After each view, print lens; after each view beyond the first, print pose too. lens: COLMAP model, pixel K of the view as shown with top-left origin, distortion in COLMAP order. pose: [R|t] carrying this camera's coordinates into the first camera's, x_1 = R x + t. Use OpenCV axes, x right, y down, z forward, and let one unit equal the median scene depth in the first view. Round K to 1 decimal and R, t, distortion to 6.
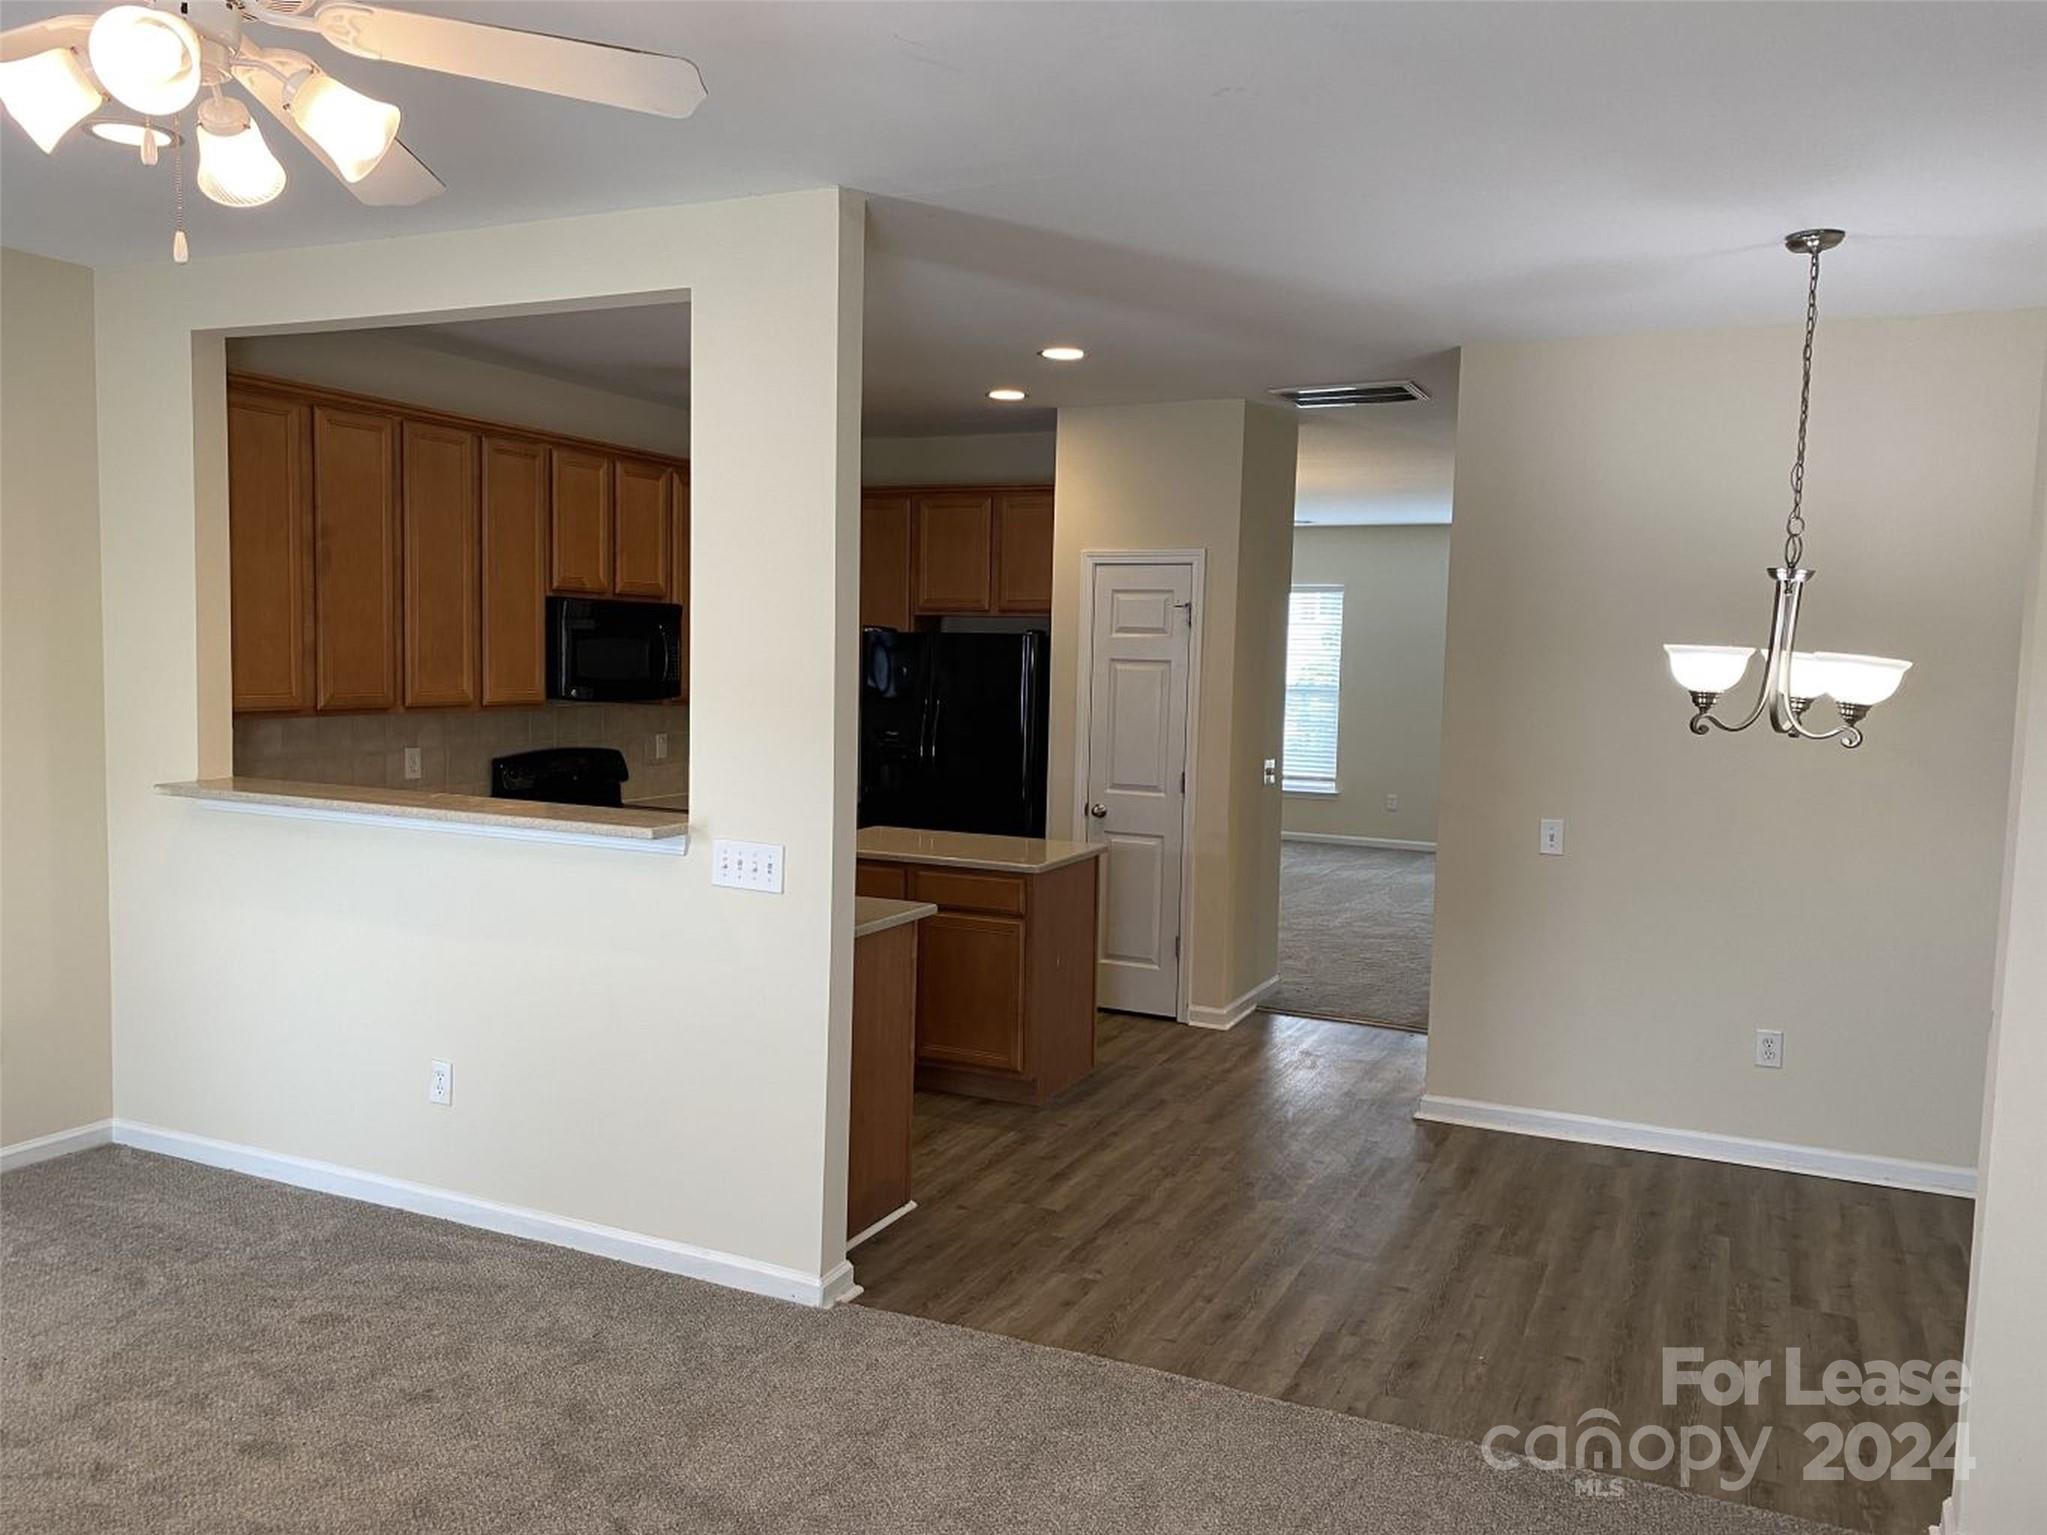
lens RADIAL K [[1571.7, 0, 1015.4], [0, 1571.7, 777.6], [0, 0, 1]] dist [0.030237, -0.026254]
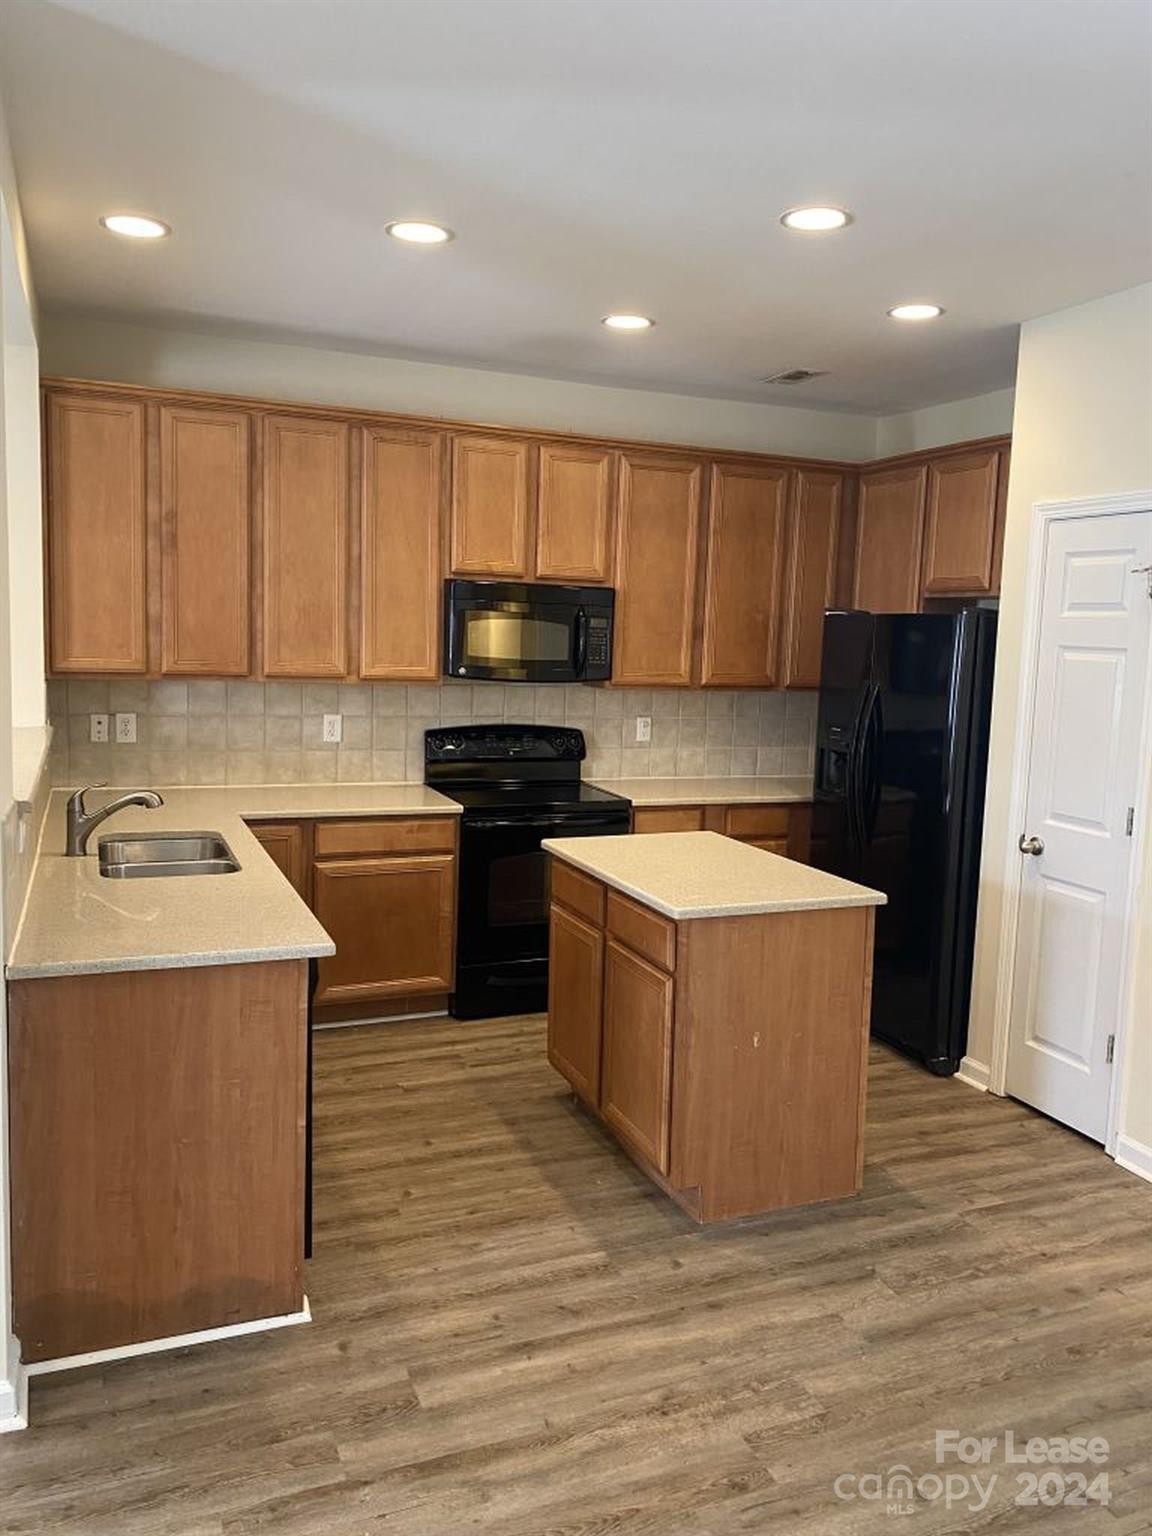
lens RADIAL K [[1179.4, 0, 581.1], [0, 1179.4, 756.7], [0, 0, 1]] dist [0.030237, -0.026254]
pose [[0.739698, 0.072435, -0.669029, 0.322583], [-0.072819, 0.996968, 0.027430, -0.026026], [0.668987, 0.028428, 0.742730, 0.506303]]
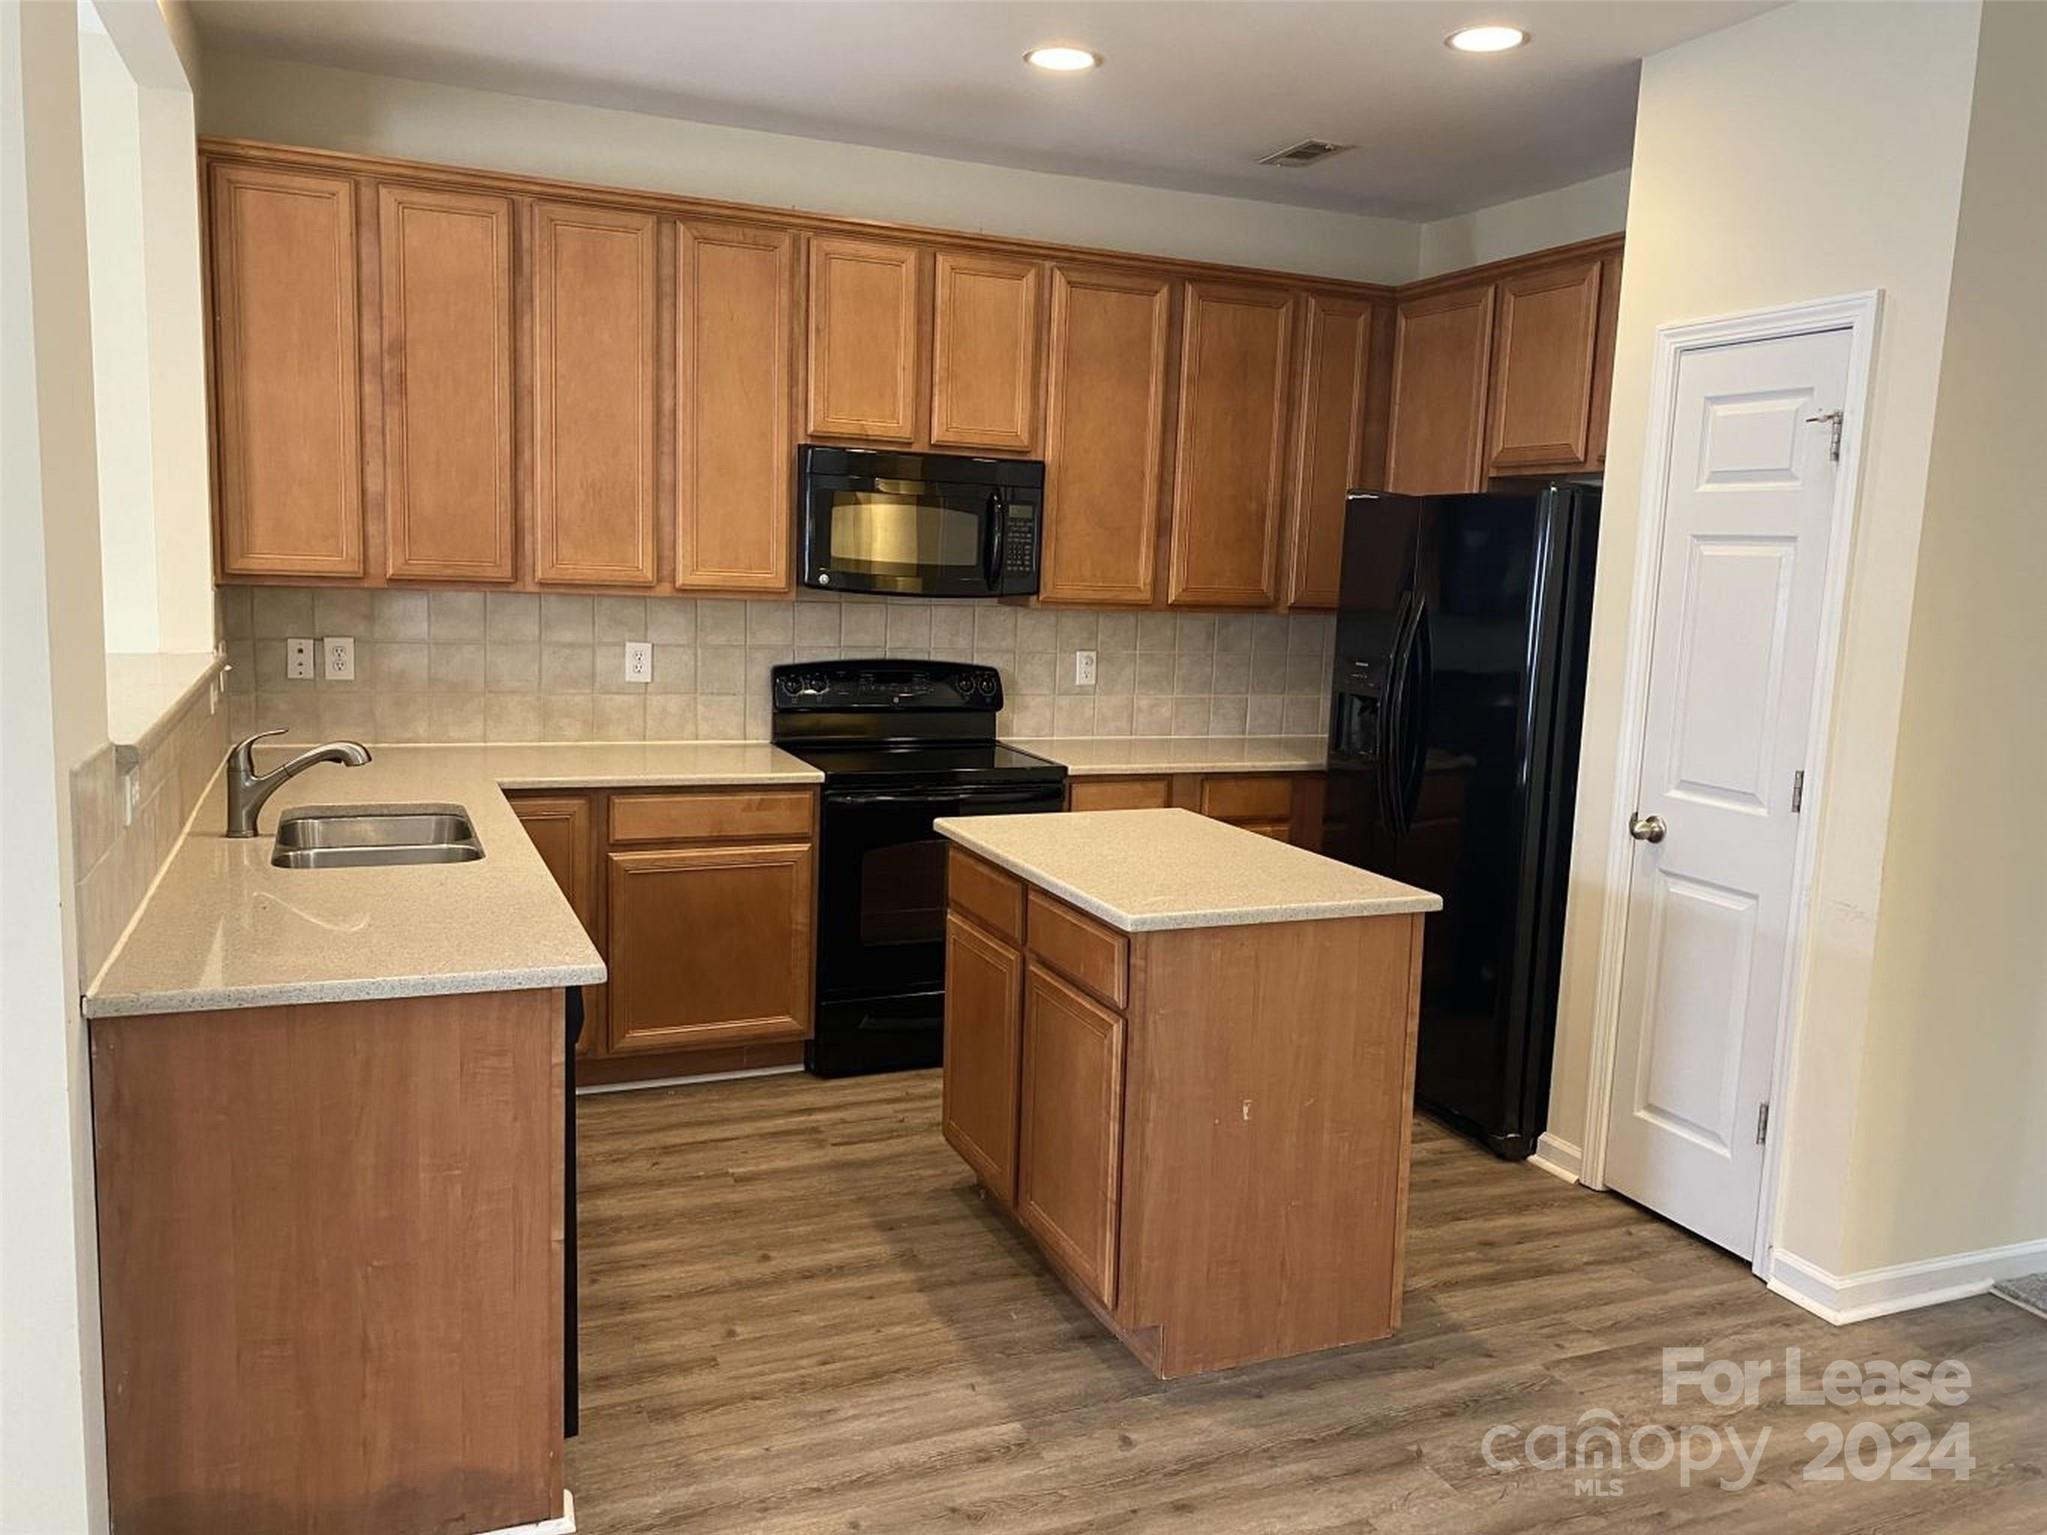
lens RADIAL K [[1574.5, 0, 1005.9], [0, 1574.5, 768.2], [0, 0, 1]] dist [0.016967, -0.003551]
pose [[0.739057, 0.092076, -0.667320, 0.288516], [-0.075378, 0.995697, 0.053903, -0.013278], [0.669412, 0.010464, 0.742818, 0.554388]]
